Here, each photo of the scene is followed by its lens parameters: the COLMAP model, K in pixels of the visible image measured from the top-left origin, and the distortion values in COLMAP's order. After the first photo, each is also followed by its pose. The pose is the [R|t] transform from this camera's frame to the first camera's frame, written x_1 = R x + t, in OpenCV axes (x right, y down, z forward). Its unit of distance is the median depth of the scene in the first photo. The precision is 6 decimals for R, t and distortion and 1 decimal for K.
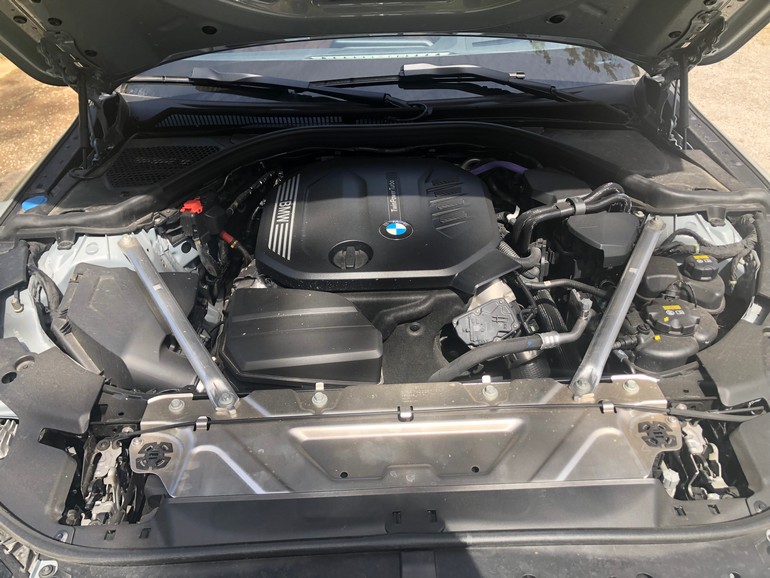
lens RADIAL K [[614.4, 0, 381.4], [0, 614.4, 292.2], [0, 0, 1]] dist [0.005051, -0.004293]
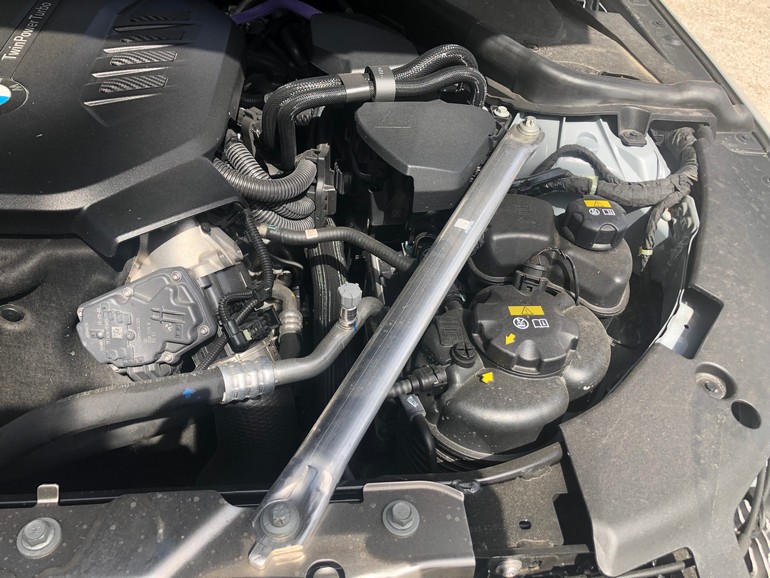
lens RADIAL K [[614.4, 0, 389.4], [0, 614.4, 289.0], [0, 0, 1]] dist [0.005051, -0.004293]
pose [[0.987016, 0.042366, 0.154932, 0.265061], [-0.065156, 0.987267, 0.145117, -0.048758], [-0.146811, -0.153328, 0.977209, 0.499088]]
